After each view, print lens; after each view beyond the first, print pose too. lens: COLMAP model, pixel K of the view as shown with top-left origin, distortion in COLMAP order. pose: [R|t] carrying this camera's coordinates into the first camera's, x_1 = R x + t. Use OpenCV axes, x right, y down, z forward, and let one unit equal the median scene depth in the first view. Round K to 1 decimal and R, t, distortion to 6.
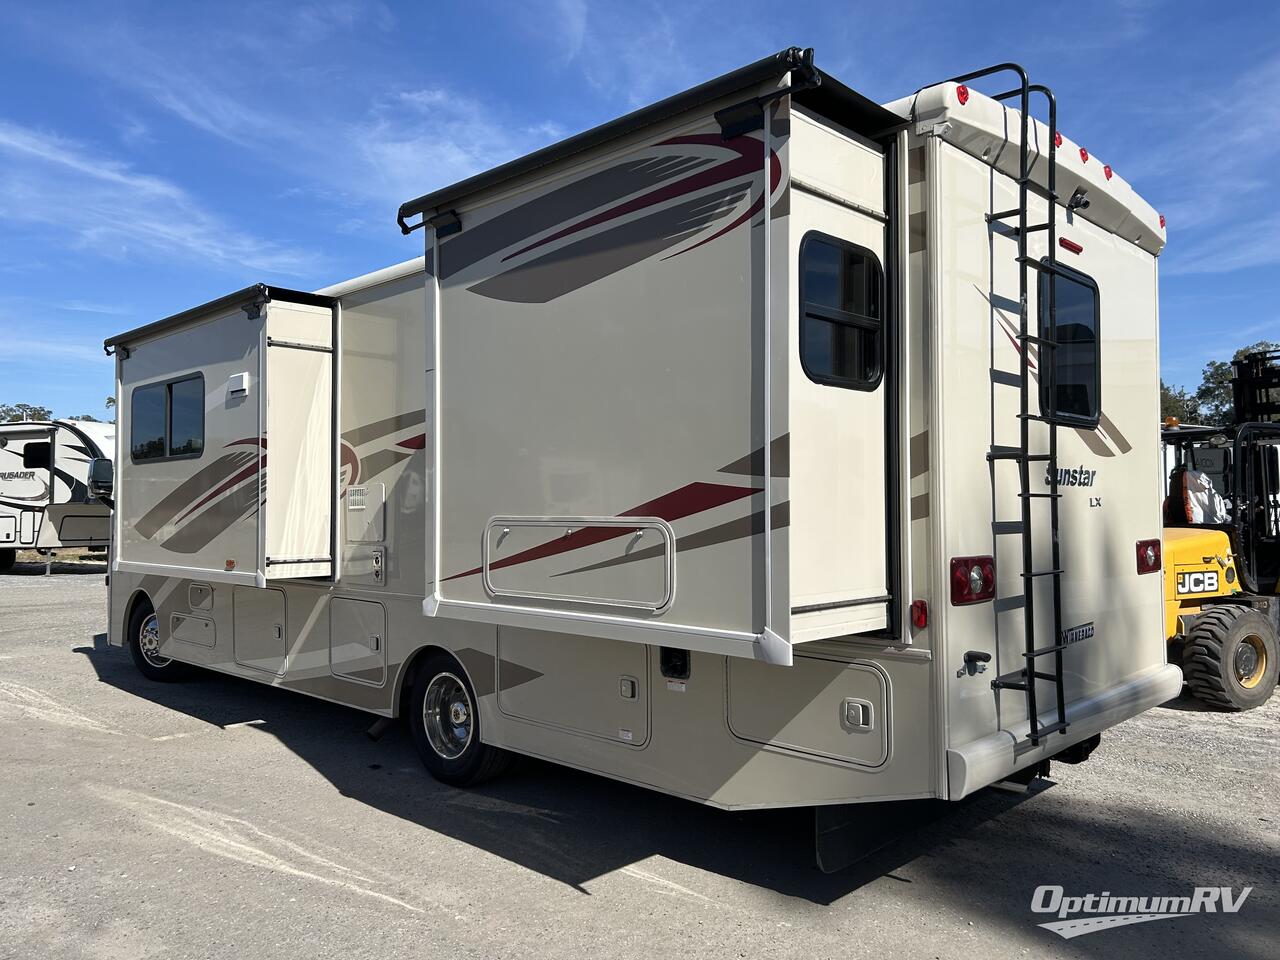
lens RADIAL K [[958.7, 0, 640.0], [0, 958.7, 480.0], [0, 0, 1]] dist [0.036346, 0.002266]
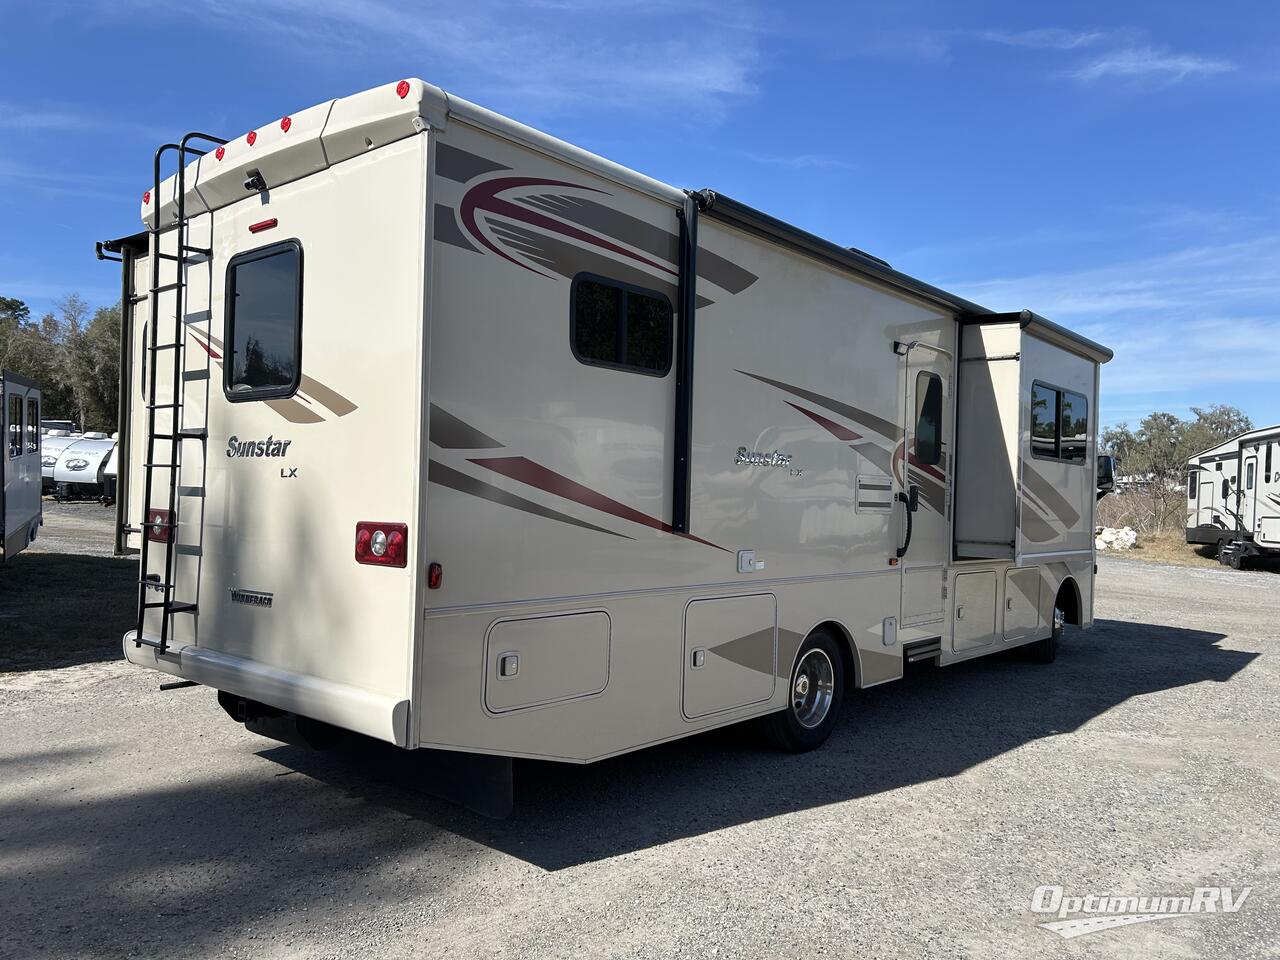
lens RADIAL K [[958.7, 0, 640.0], [0, 958.7, 480.0], [0, 0, 1]] dist [0.036346, 0.002266]
pose [[0.058617, -0.009146, -0.998239, 1.469034], [0.001338, 0.999958, -0.009084, 0.039947], [0.998280, -0.000803, 0.058627, 1.310867]]
